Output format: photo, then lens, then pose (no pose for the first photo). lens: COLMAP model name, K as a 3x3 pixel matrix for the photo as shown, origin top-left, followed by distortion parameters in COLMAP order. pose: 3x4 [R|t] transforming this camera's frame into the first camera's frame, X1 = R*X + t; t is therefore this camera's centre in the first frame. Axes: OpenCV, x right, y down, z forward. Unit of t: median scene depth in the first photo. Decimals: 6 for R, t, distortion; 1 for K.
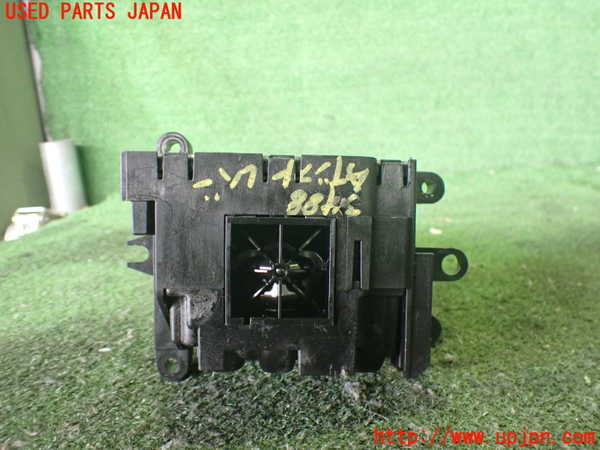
lens RADIAL K [[533.4, 0, 300.0], [0, 533.4, 225.0], [0, 0, 1]] dist [-0.050459, -0.007745]
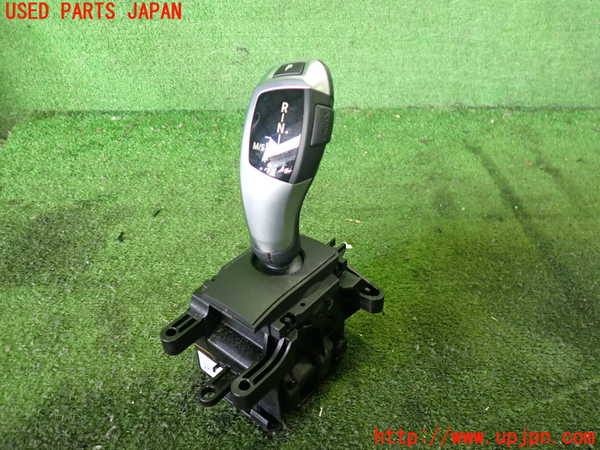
lens RADIAL K [[533.5, 0, 300.0], [0, 533.5, 225.0], [0, 0, 1]] dist [0.006343, -0.007331]
pose [[0.982160, -0.048195, 0.181764, -0.035720], [-0.025544, 0.923446, 0.382877, -0.290810], [-0.186302, -0.380690, 0.905741, -0.020485]]
